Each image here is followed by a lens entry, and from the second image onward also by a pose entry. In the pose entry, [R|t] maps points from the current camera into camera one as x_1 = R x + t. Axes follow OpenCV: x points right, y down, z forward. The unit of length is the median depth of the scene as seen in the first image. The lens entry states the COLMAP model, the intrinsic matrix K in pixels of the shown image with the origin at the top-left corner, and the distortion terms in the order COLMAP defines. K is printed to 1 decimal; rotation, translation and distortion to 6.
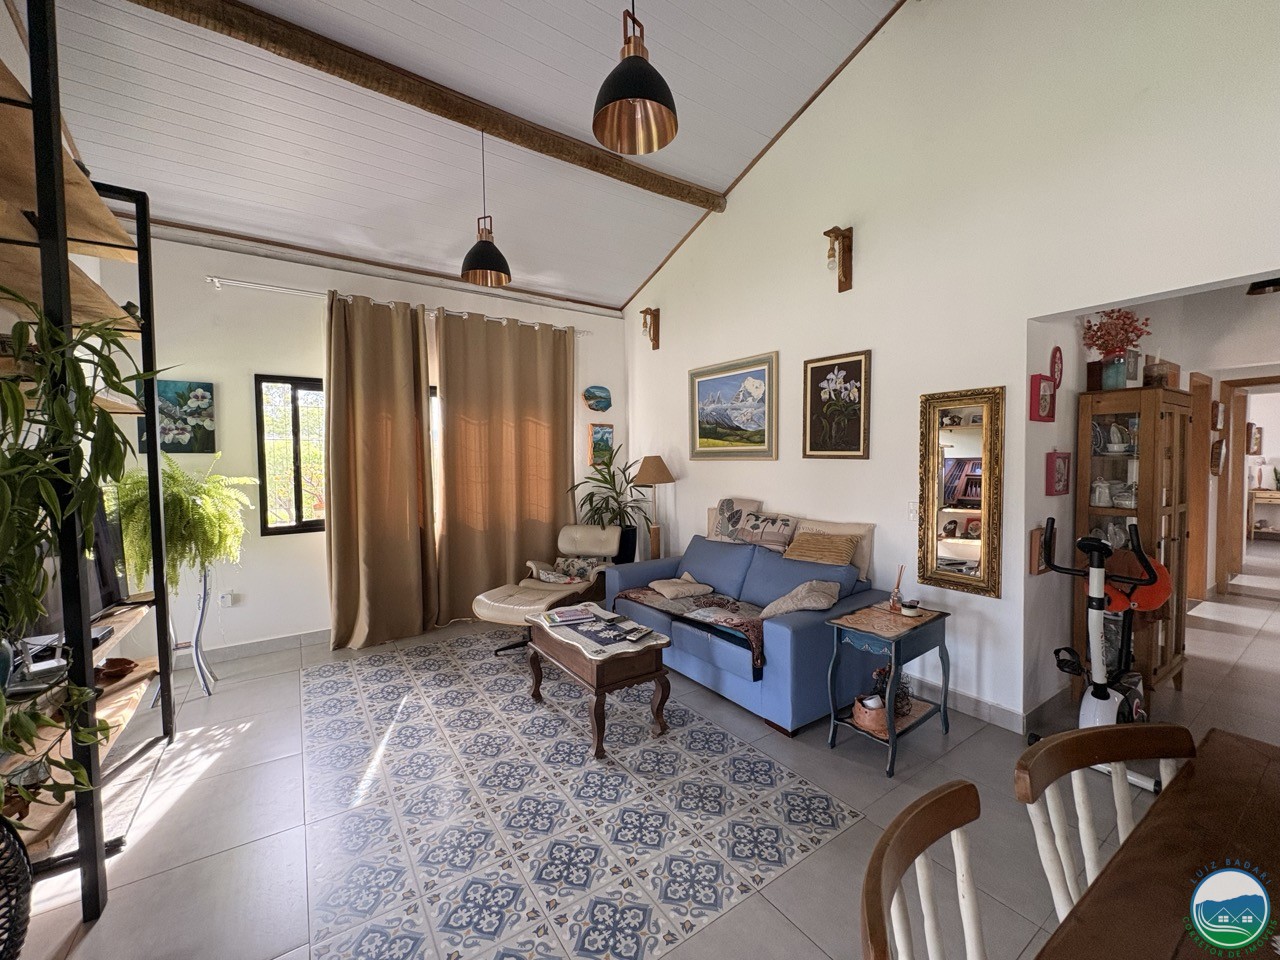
lens RADIAL K [[512.5, 0, 640.7], [0, 512.5, 475.3], [0, 0, 1]] dist [0.000323, 0.000297]
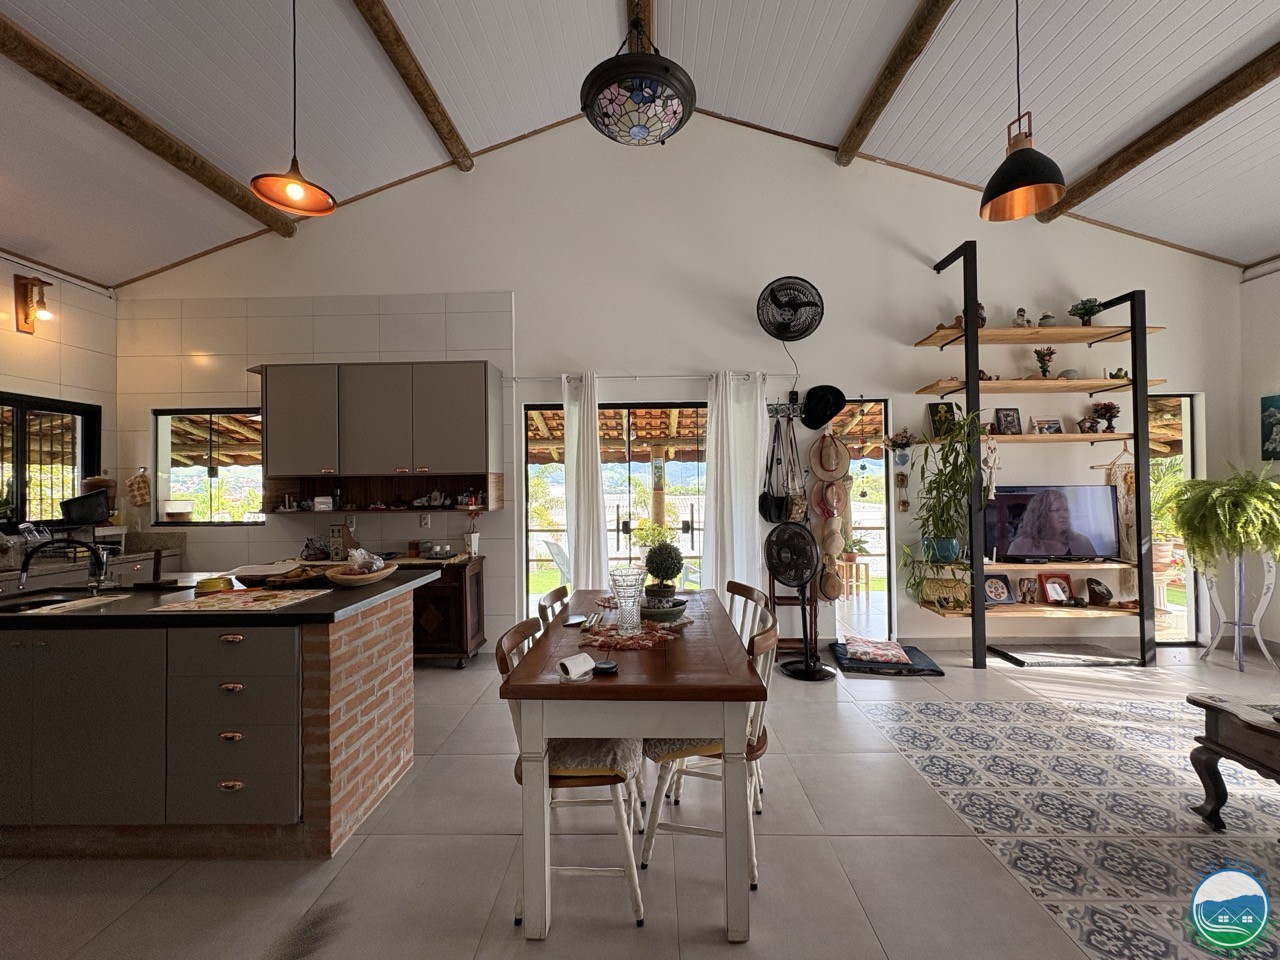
lens RADIAL K [[512.5, 0, 634.5], [0, 512.5, 478.5], [0, 0, 1]] dist [0.000323, 0.000297]
pose [[-0.587115, 0.011067, -0.809428, 0.792554], [-0.006633, 0.999807, 0.018481, -0.014276], [0.809477, 0.016220, -0.586928, 0.504637]]
